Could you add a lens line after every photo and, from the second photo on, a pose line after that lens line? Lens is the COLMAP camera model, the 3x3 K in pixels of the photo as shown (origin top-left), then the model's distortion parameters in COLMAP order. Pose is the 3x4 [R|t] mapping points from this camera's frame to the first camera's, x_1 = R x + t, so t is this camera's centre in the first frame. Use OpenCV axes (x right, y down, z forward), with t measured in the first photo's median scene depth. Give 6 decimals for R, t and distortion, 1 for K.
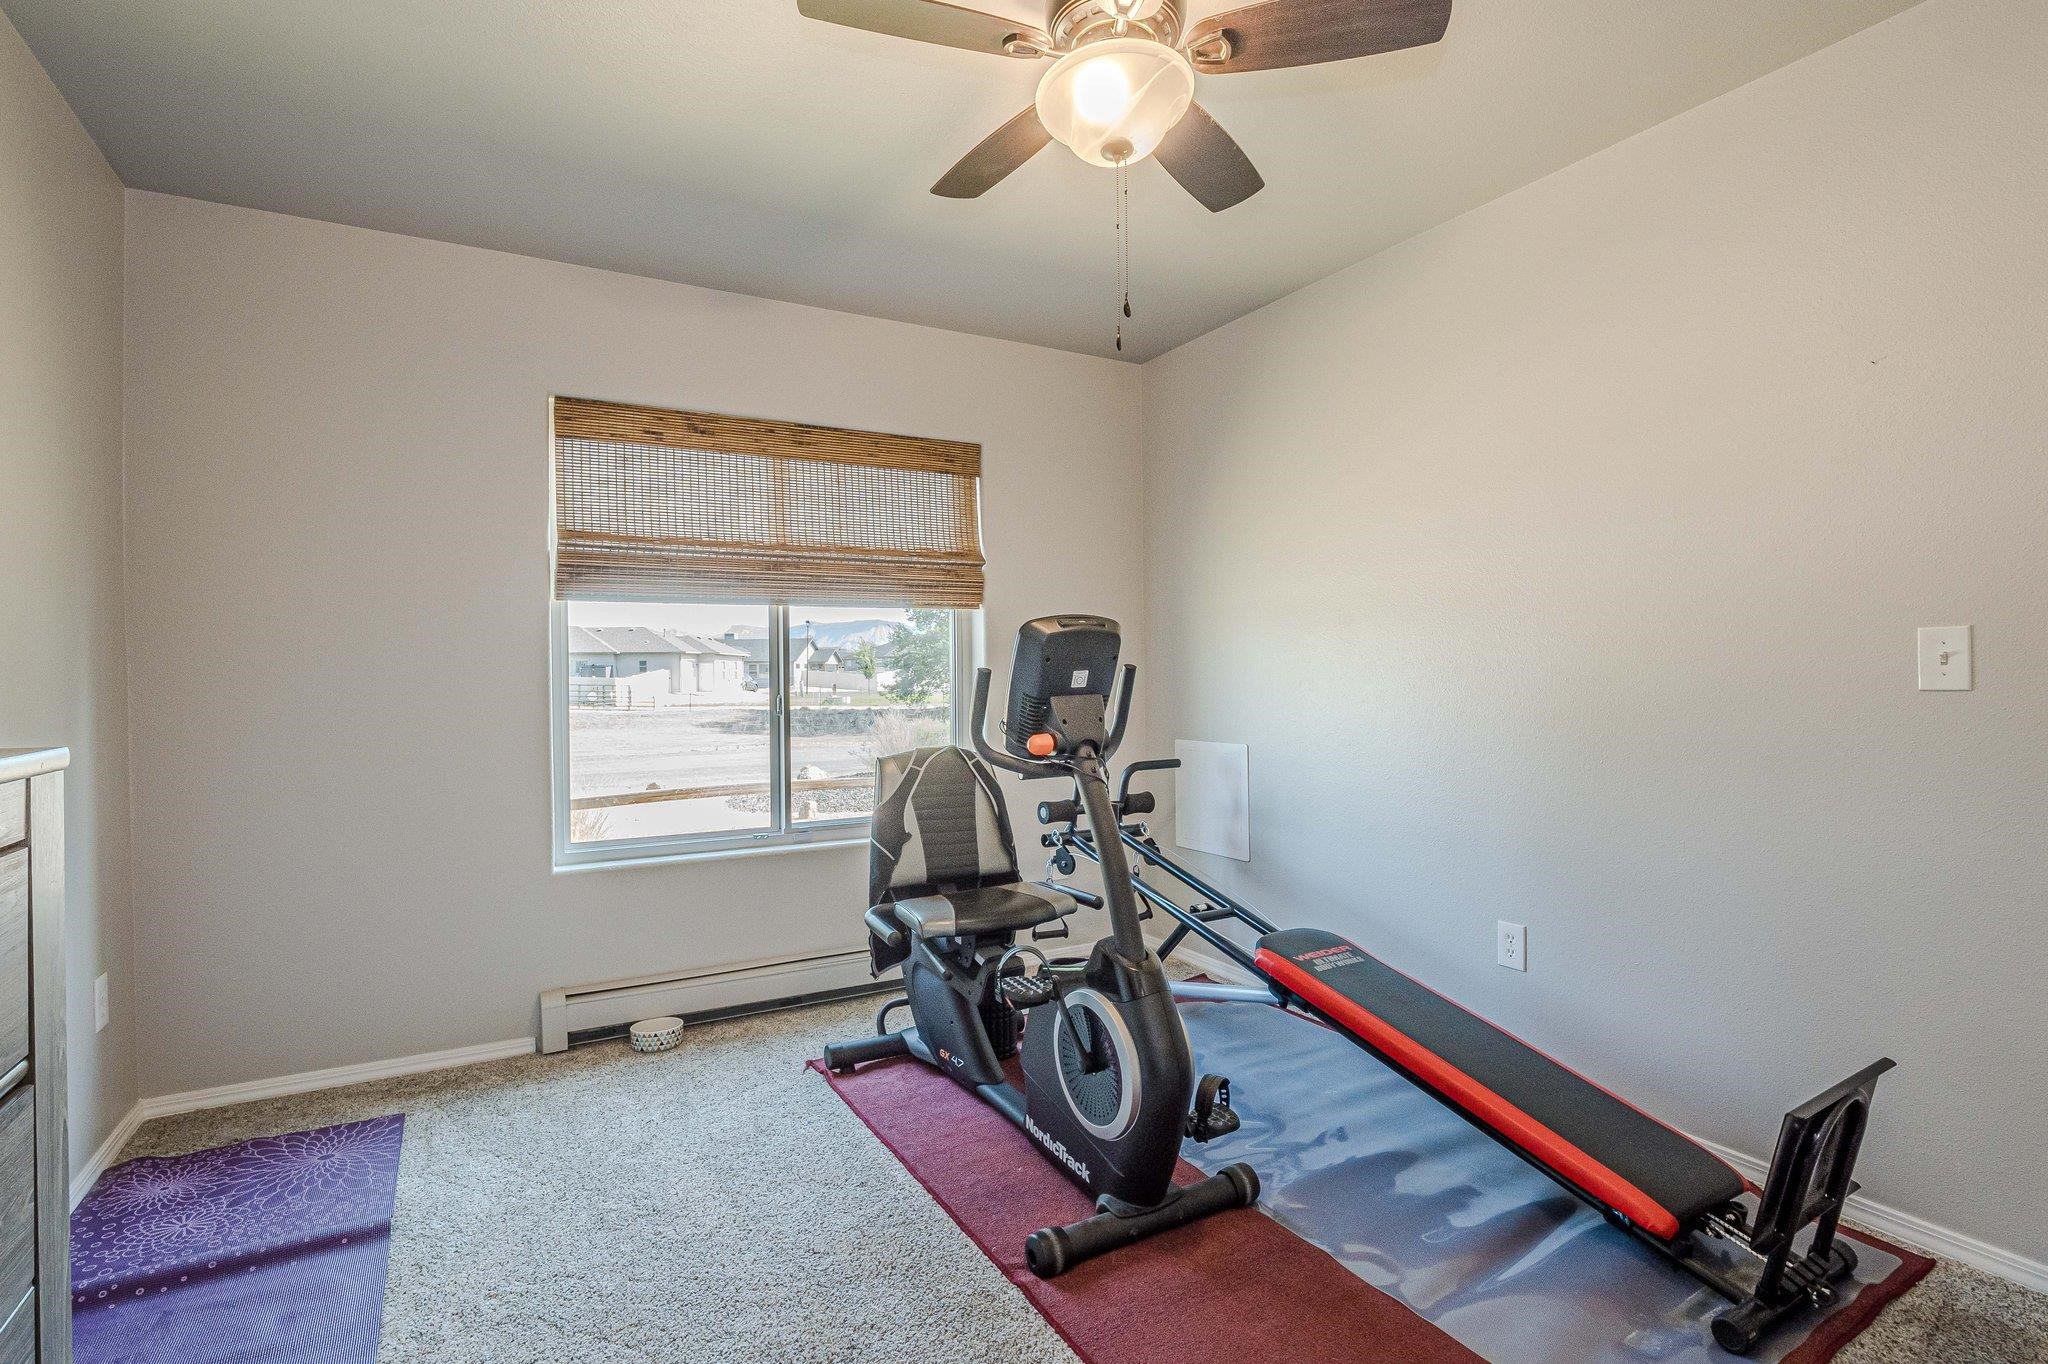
lens RADIAL K [[992.8, 0, 1012.5], [0, 992.8, 687.7], [0, 0, 1]] dist [-0.007996, -0.001091]
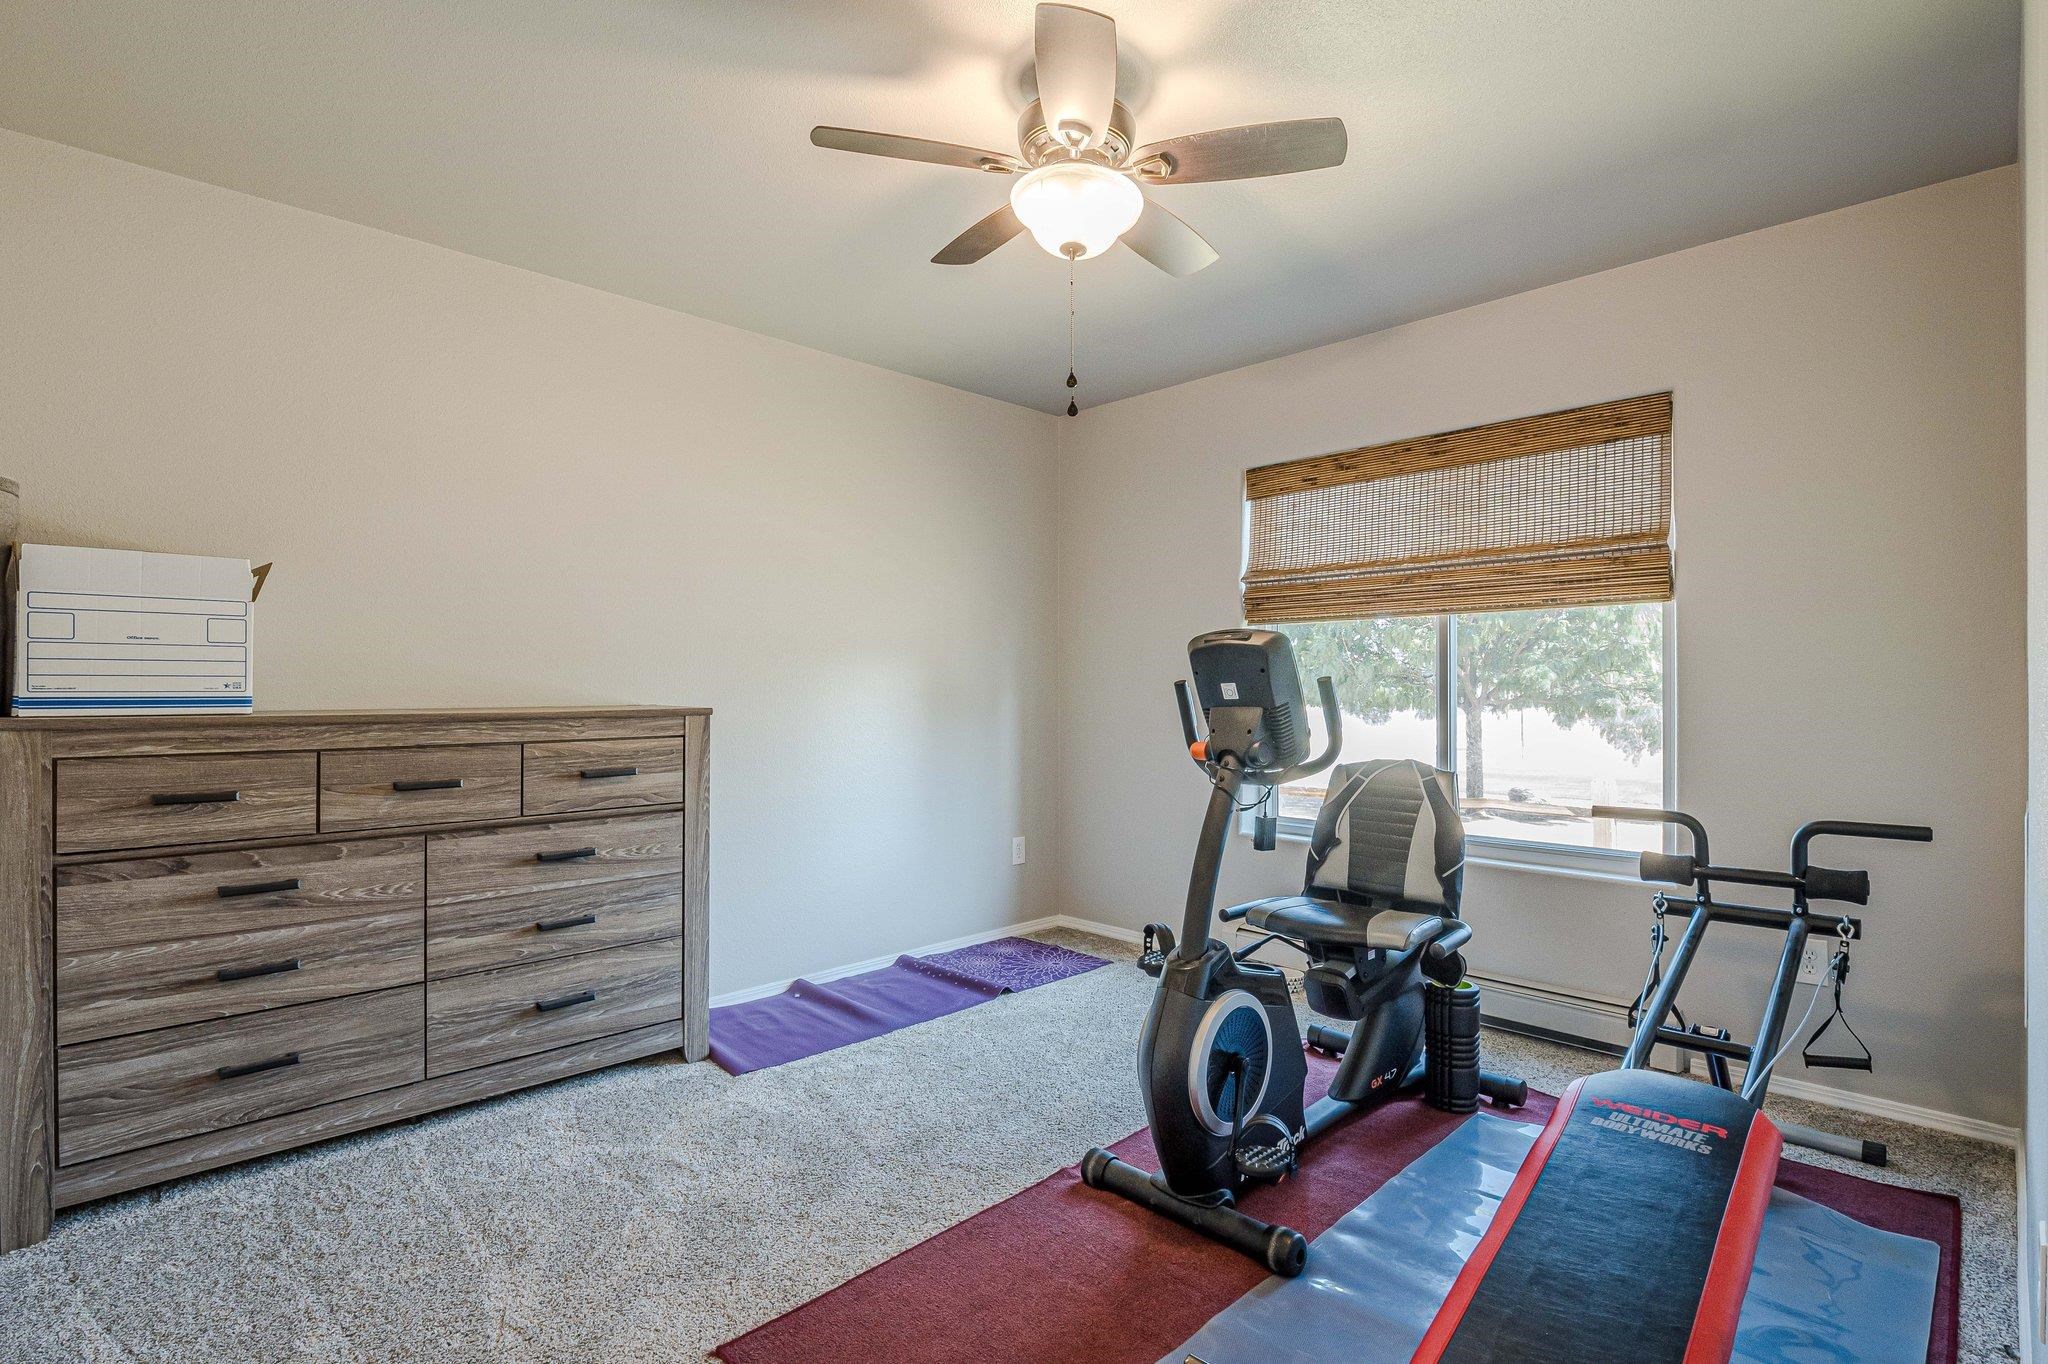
lens RADIAL K [[992.8, 0, 1012.5], [0, 992.8, 687.7], [0, 0, 1]] dist [-0.007996, -0.001091]
pose [[0.254578, 0.010185, -0.966999, 0.669539], [-0.012109, 0.999900, 0.007344, -0.011723], [0.966976, 0.009839, 0.254676, 0.340991]]
